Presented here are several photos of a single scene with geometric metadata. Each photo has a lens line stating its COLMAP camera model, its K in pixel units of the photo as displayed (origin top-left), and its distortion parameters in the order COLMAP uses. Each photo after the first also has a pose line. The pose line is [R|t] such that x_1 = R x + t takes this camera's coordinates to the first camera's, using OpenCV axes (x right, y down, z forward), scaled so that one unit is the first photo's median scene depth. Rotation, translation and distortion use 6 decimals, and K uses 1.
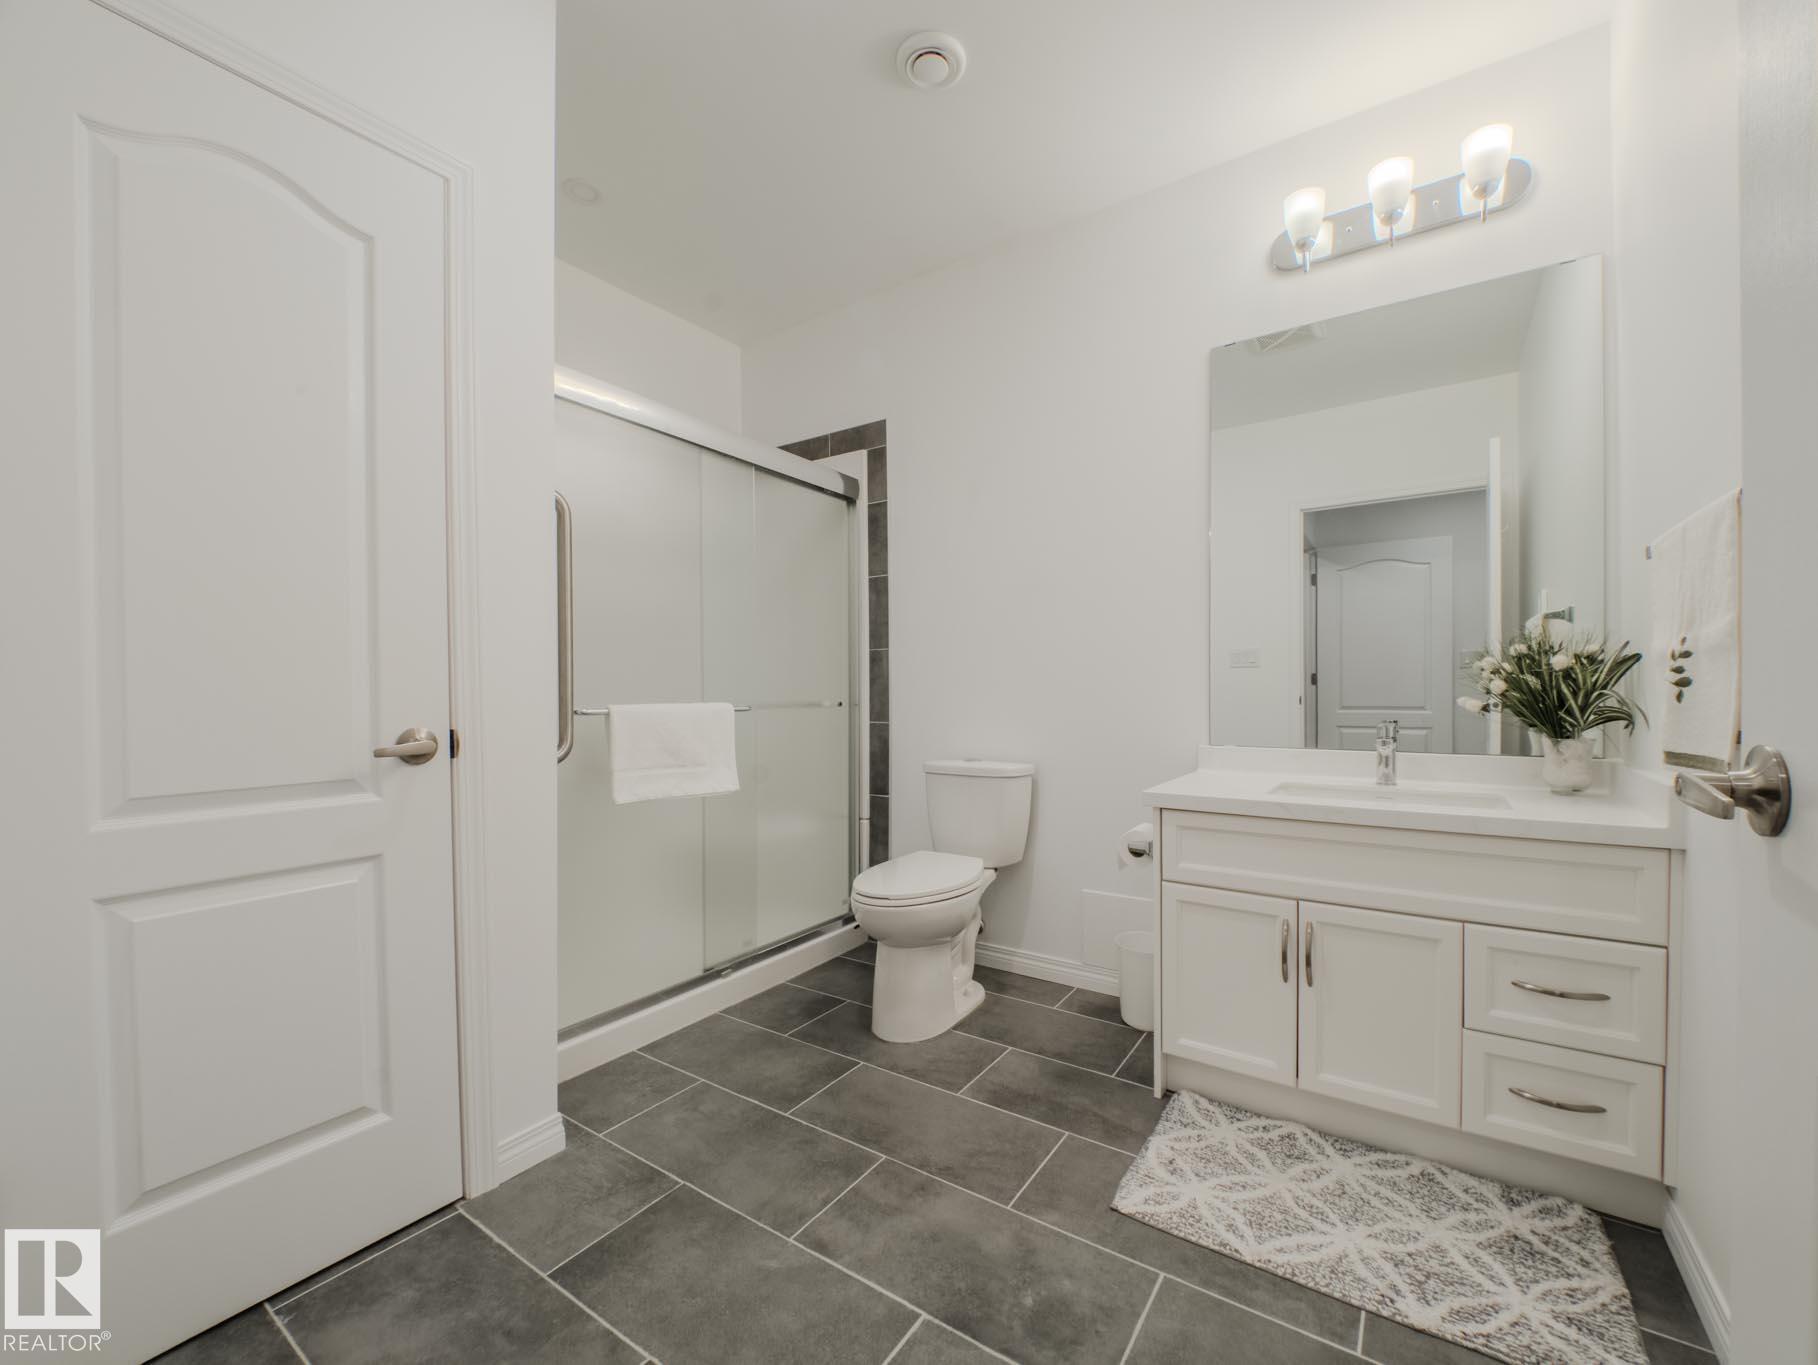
lens RADIAL K [[741.0, 0, 921.9], [0, 741.0, 695.9], [0, 0, 1]] dist [0.009136, -0.010675]
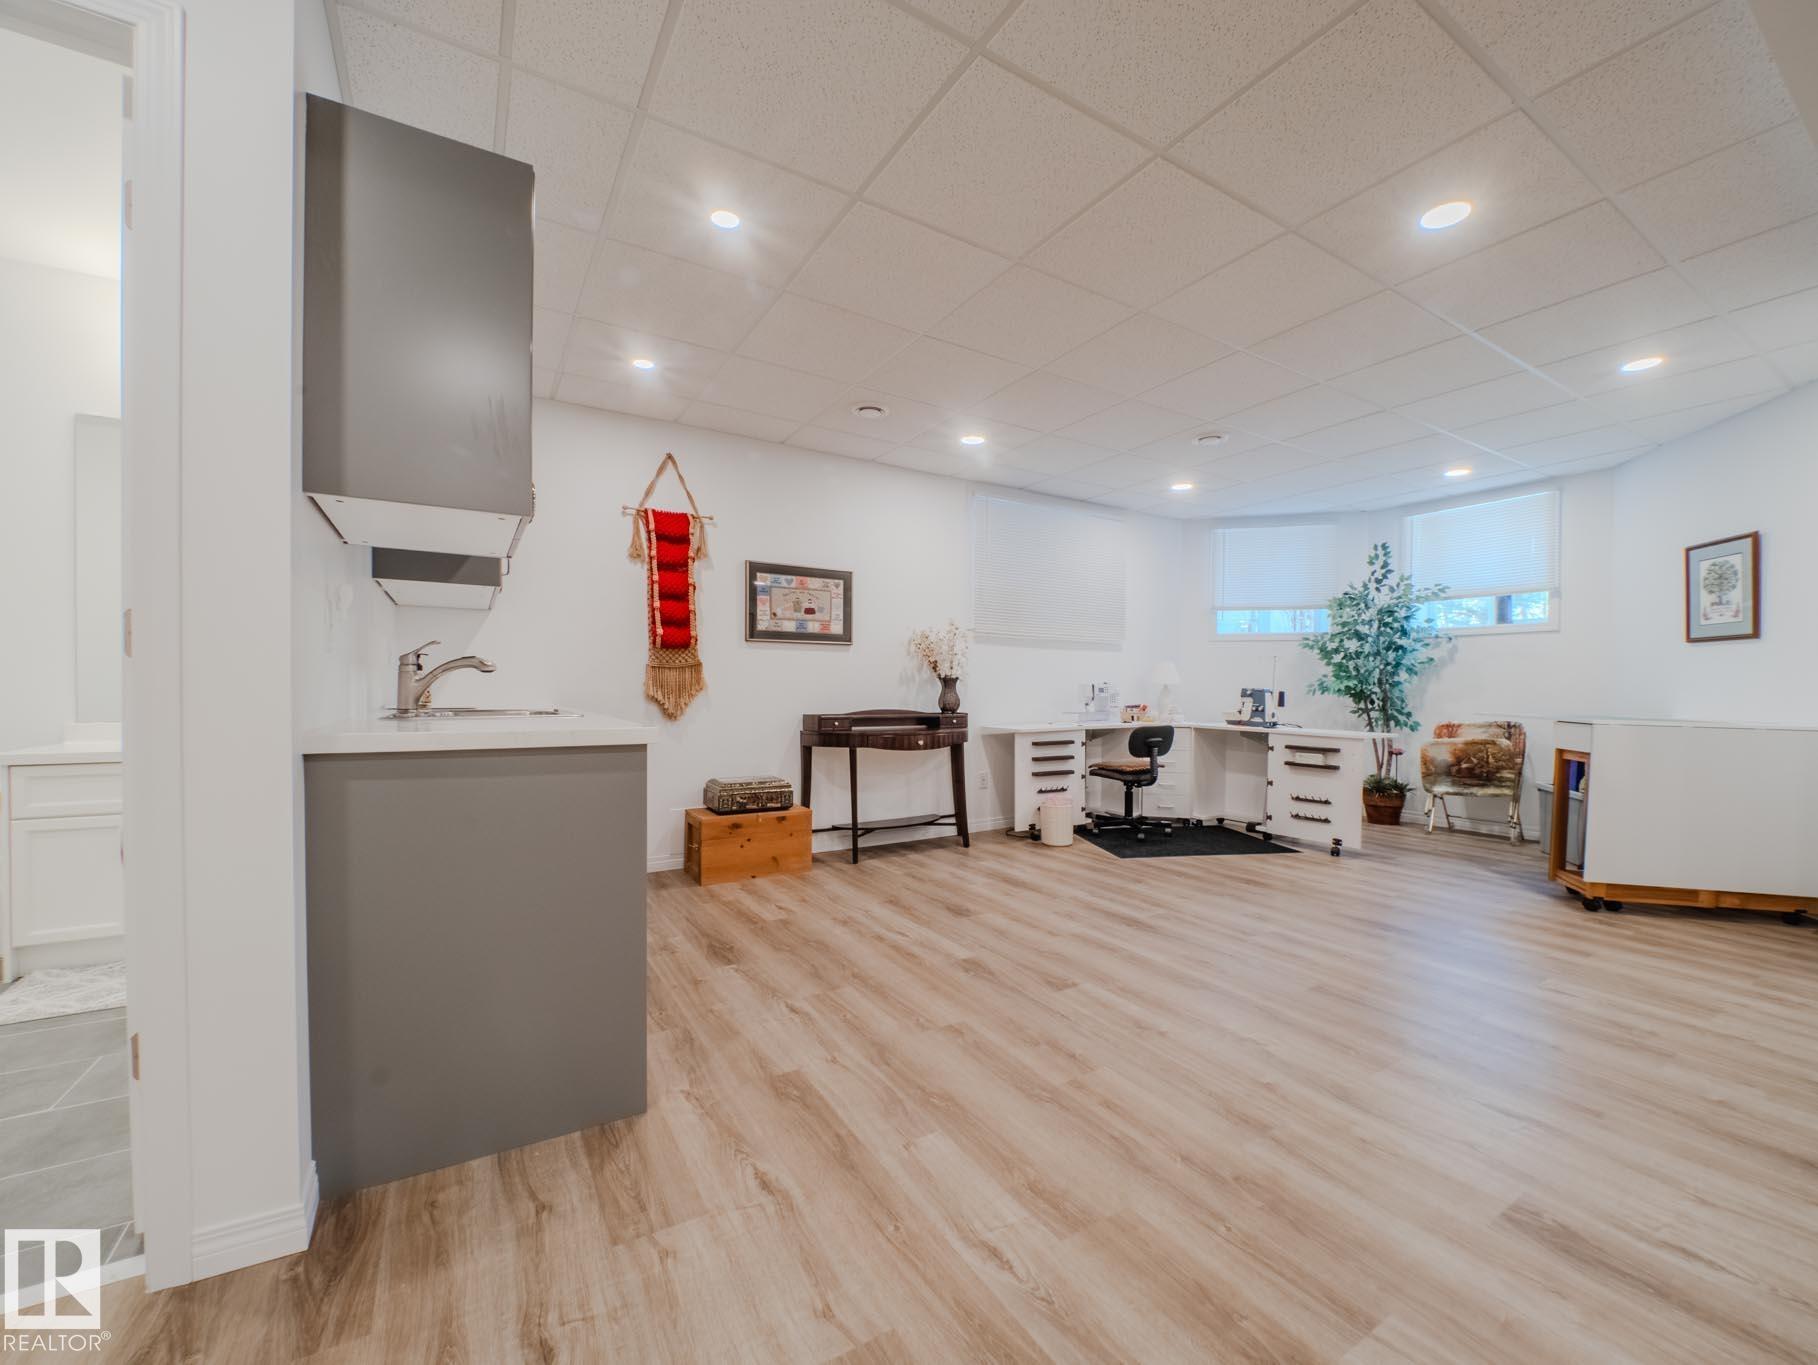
lens RADIAL K [[736.5, 0, 926.9], [0, 736.5, 699.3], [0, 0, 1]] dist [0.026861, -0.018086]
pose [[0.407344, -0.004789, 0.913262, -0.188581], [-0.003694, 0.999969, 0.006891, 0.012945], [-0.913267, -0.006180, 0.407314, -0.924374]]
